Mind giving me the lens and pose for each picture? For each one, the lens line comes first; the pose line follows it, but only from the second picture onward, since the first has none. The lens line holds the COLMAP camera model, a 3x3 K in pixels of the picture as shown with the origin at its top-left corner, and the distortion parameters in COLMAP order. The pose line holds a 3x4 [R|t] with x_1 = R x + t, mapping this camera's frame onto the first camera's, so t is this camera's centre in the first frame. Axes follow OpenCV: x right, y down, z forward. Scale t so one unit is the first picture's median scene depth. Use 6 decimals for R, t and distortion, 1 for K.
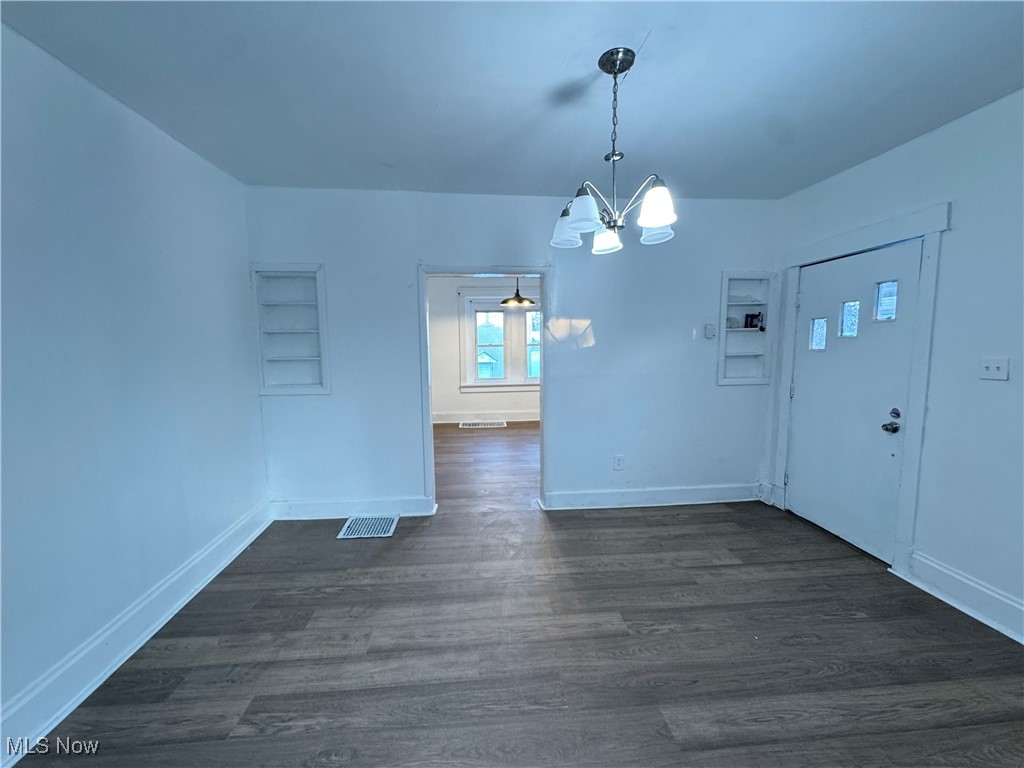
lens RADIAL K [[413.0, 0, 503.8], [0, 413.0, 380.2], [0, 0, 1]] dist [-0.008204, 0.002109]
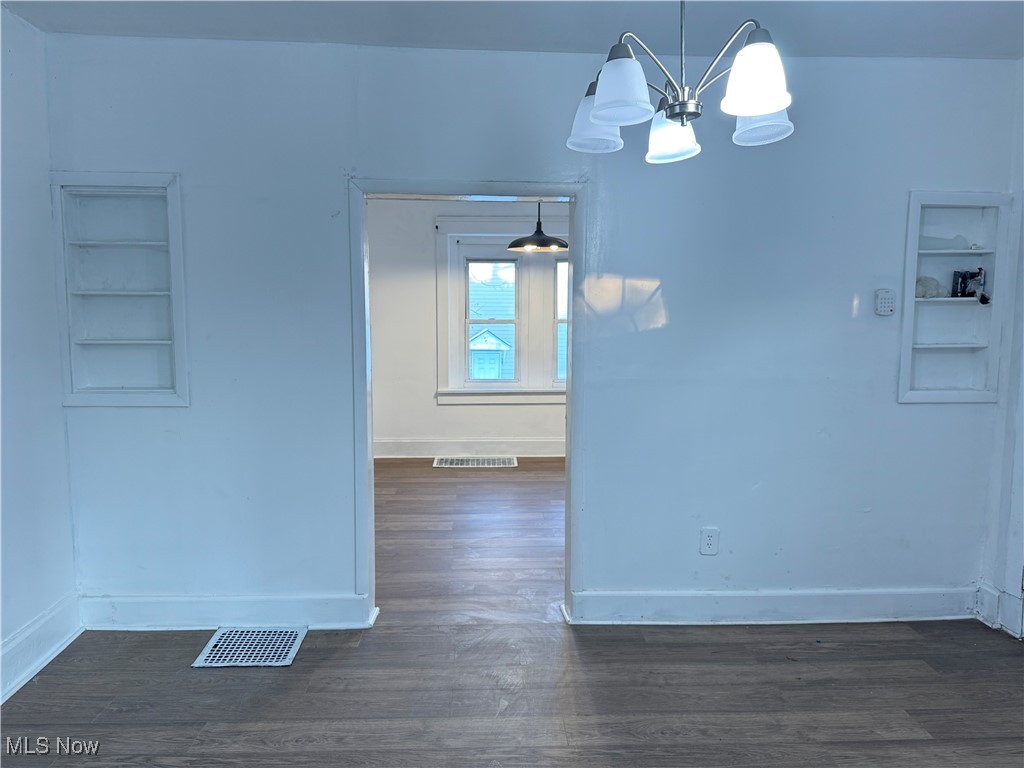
lens RADIAL K [[739.8, 0, 500.9], [0, 739.8, 373.9], [0, 0, 1]] dist [0.063258, -0.086577]
pose [[0.999159, 0.017076, -0.037282, 0.040554], [-0.017389, 0.999816, -0.008071, -0.009619], [0.037137, 0.008713, 0.999272, 0.003842]]
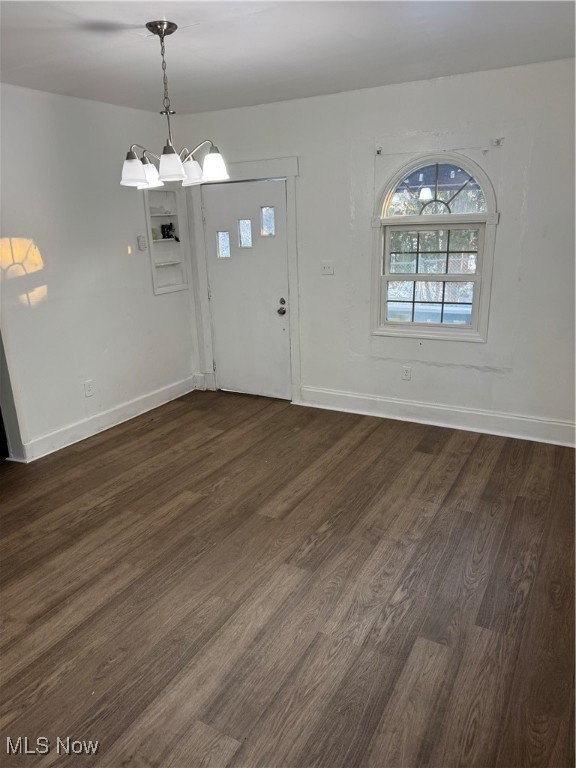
lens RADIAL K [[554.9, 0, 296.4], [0, 554.9, 388.4], [0, 0, 1]] dist [0.063258, -0.086577]
pose [[0.538528, -0.253796, 0.803477, -0.569696], [0.099116, 0.966020, 0.238706, -0.070874], [-0.836758, -0.048912, 0.545384, -0.123362]]
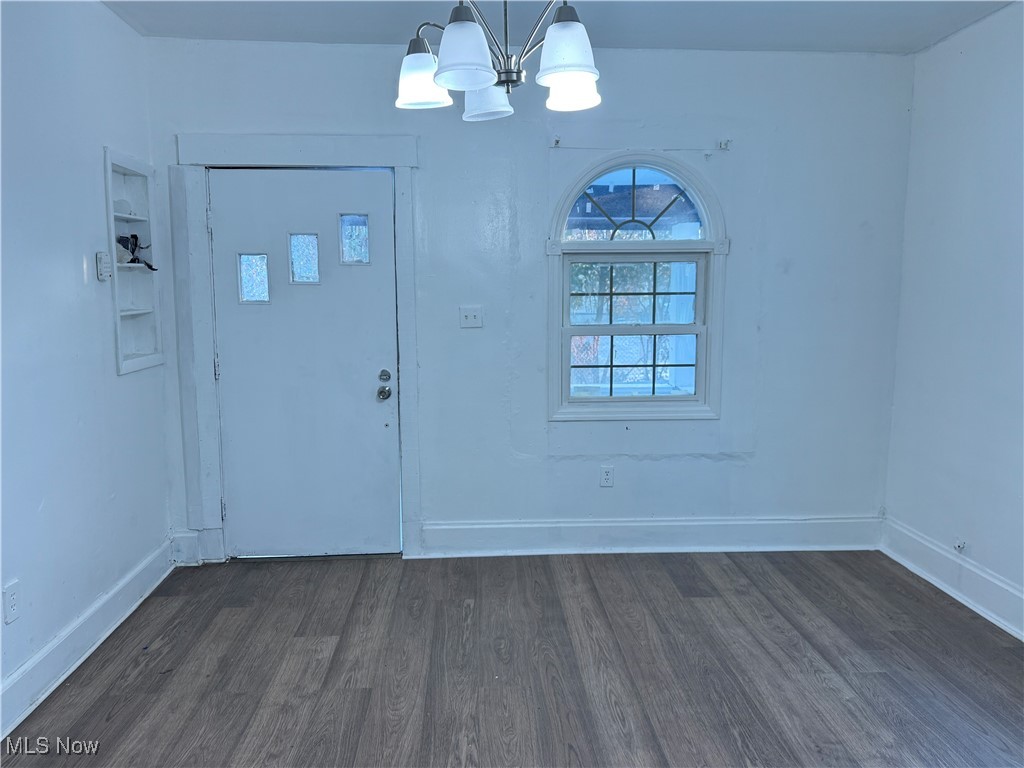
lens RADIAL K [[739.8, 0, 524.4], [0, 739.8, 375.4], [0, 0, 1]] dist [0.063258, -0.086577]
pose [[-0.013013, -0.105716, 0.994311, -0.445666], [0.089321, 0.990297, 0.106458, -0.044737], [-0.995918, 0.090198, -0.003444, 0.571504]]
